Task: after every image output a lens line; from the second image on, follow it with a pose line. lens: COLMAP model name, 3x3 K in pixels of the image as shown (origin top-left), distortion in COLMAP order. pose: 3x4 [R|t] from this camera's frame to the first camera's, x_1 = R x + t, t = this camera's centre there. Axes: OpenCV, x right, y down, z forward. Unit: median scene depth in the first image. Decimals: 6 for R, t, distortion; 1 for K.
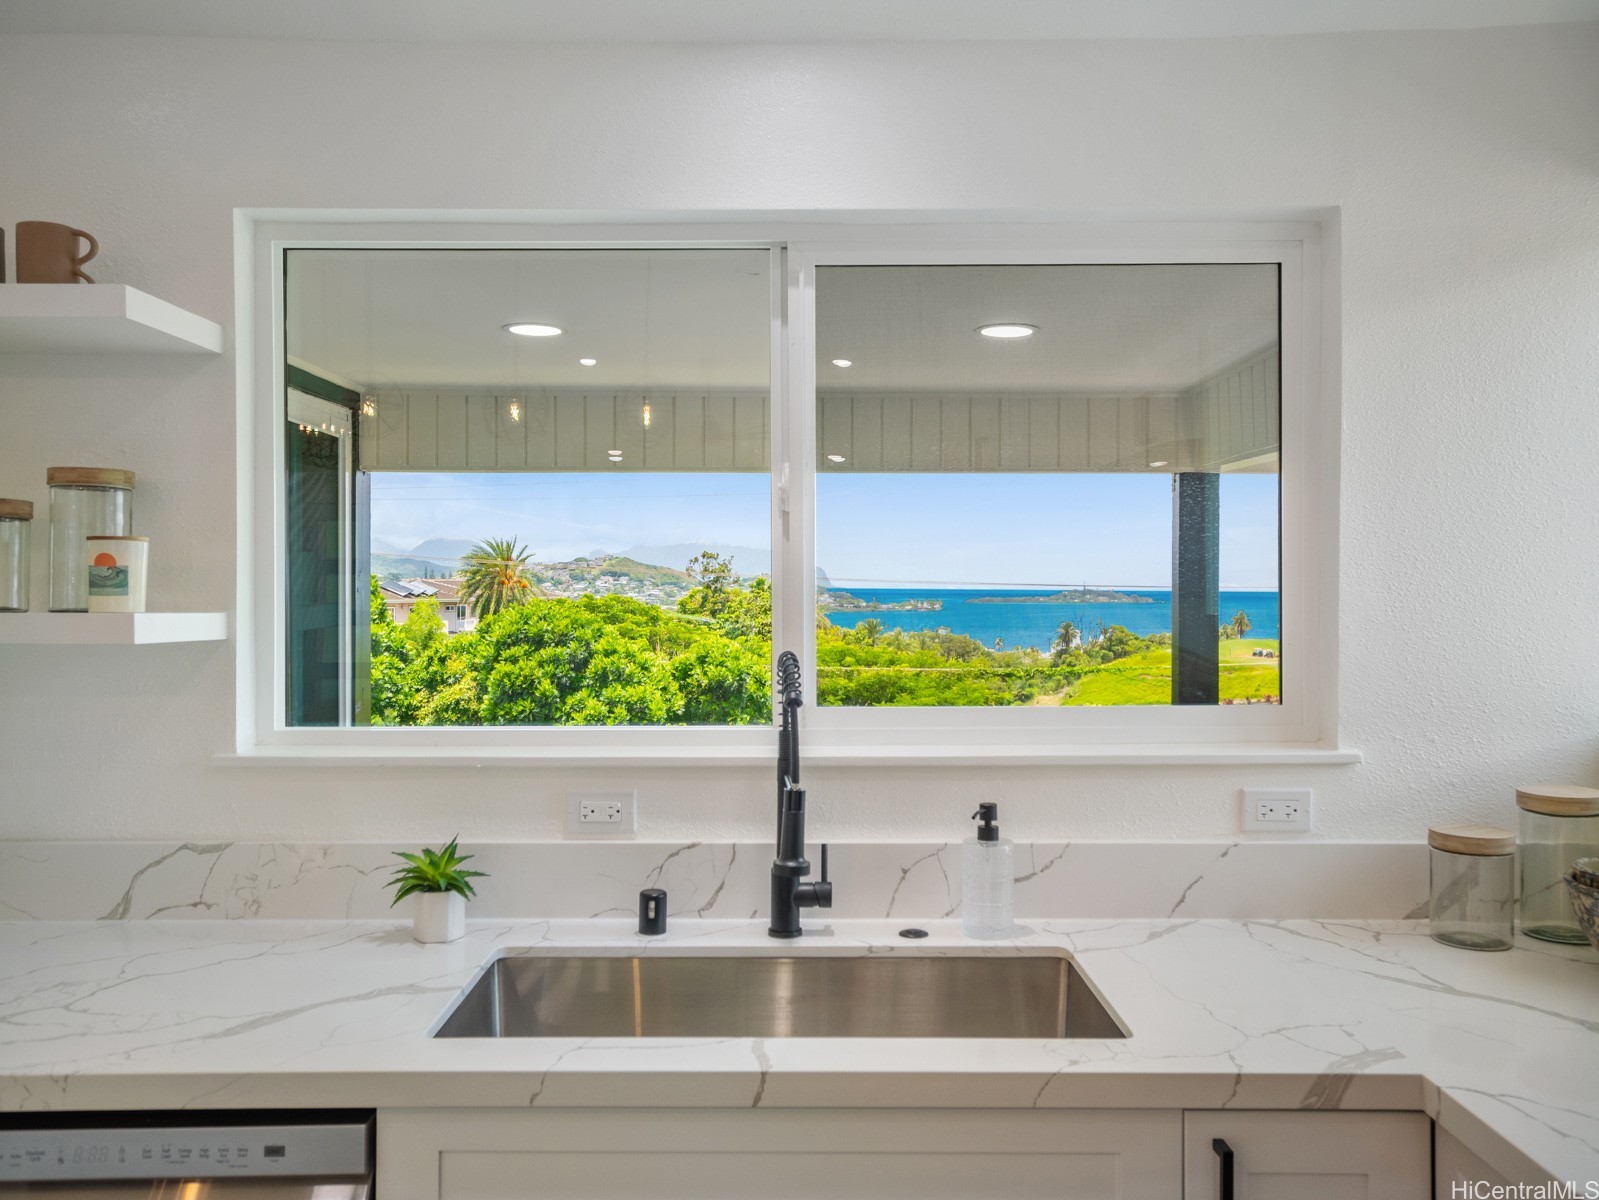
lens RADIAL K [[1262.6, 0, 799.5], [0, 1262.6, 600.0], [0, 0, 1]] dist [0.002163, 0.003994]
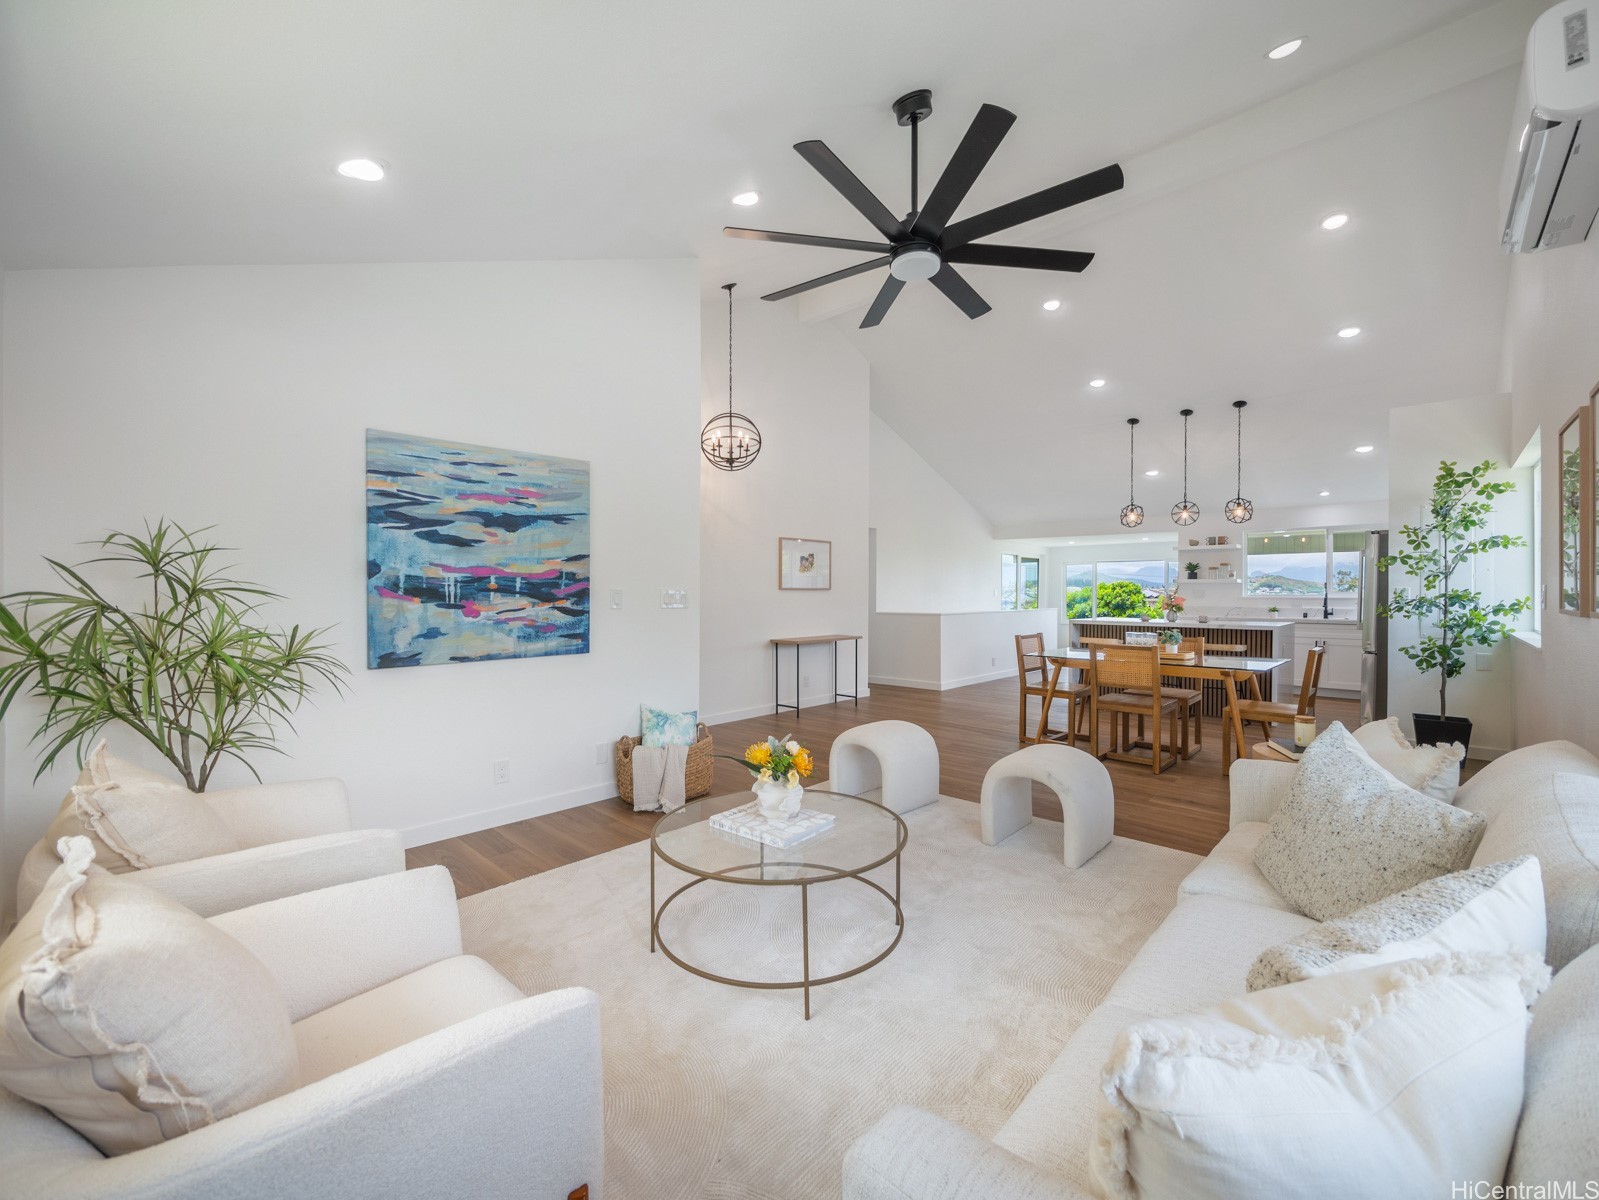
lens RADIAL K [[669.3, 0, 799.5], [0, 669.3, 600.0], [0, 0, 1]] dist [-0.004504, -0.000114]
pose [[0.725367, 0.004710, -0.688347, 0.026614], [-0.006083, 0.999981, 0.000432, 0.009213], [0.688336, 0.003874, 0.725382, -0.242197]]
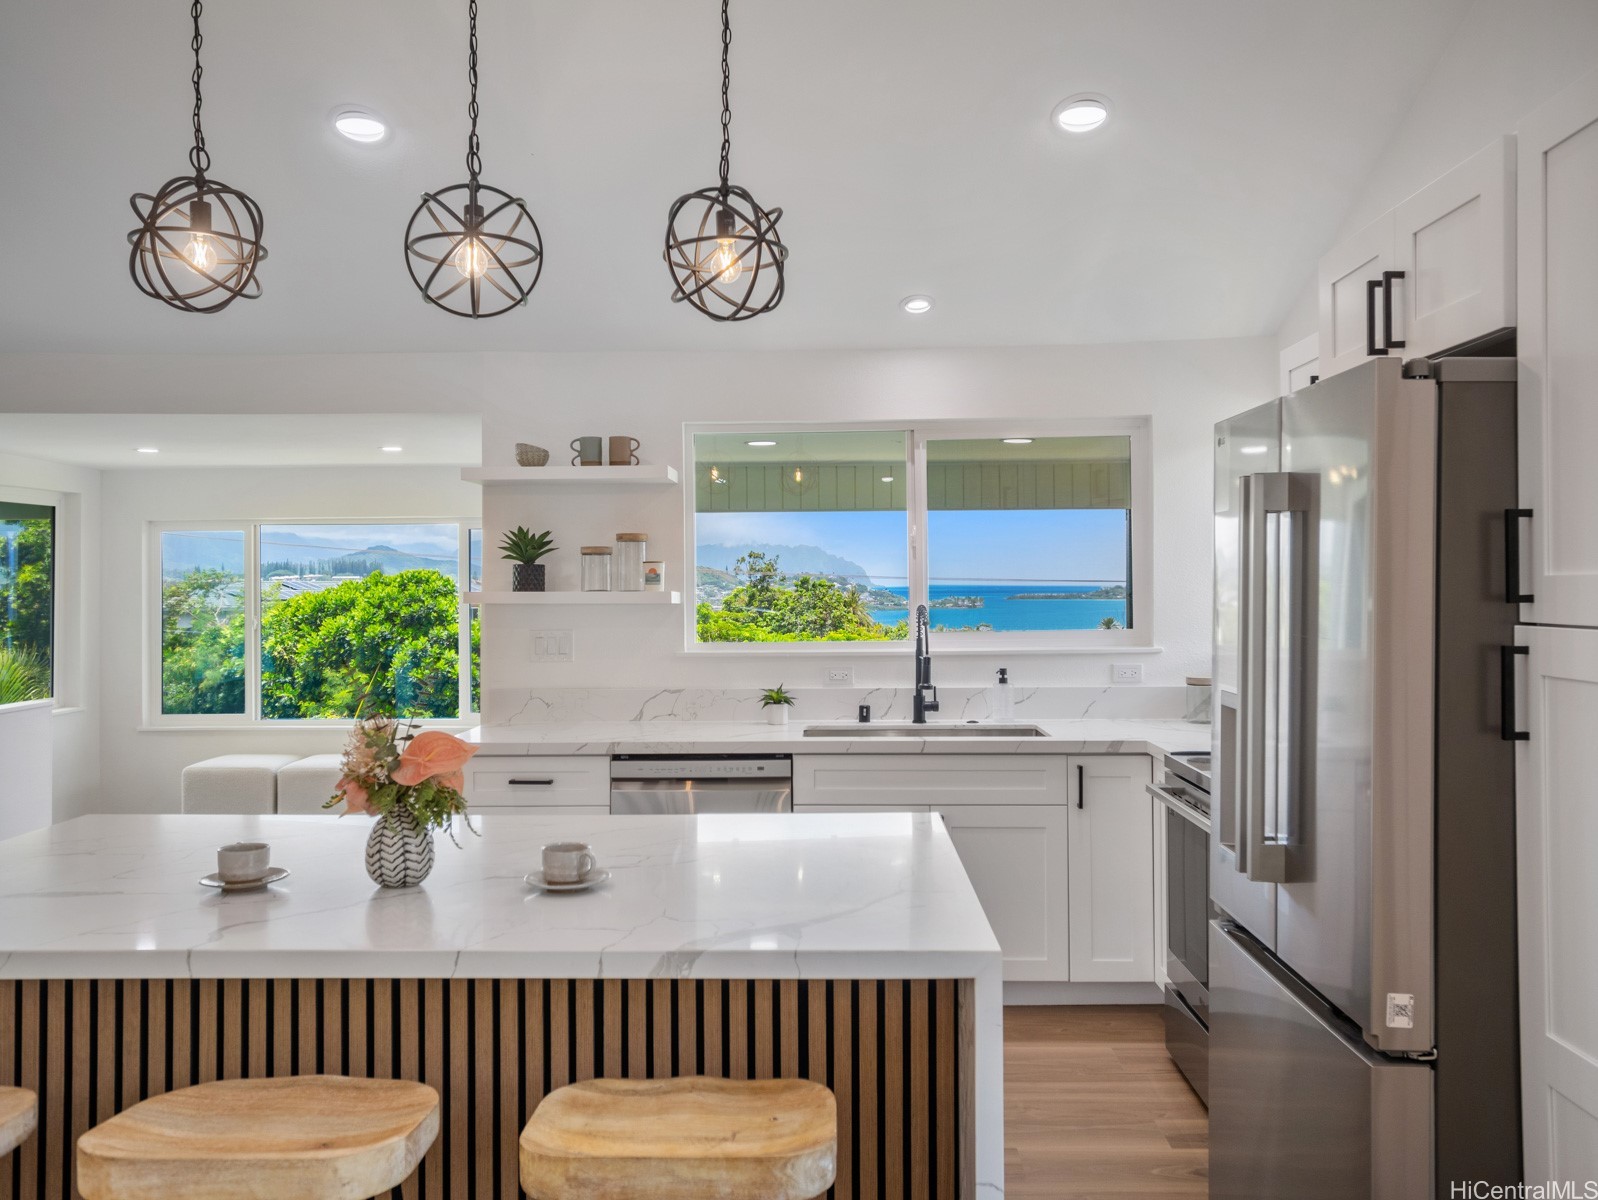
lens RADIAL K [[1261.8, 0, 799.0], [0, 1261.8, 600.0], [0, 0, 1]] dist [0.002163, 0.003994]
pose [[0.999450, -0.008580, -0.032027, -0.009051], [0.008616, 0.999962, 0.000991, 0.001408], [0.032017, -0.001266, 0.999487, -0.079557]]
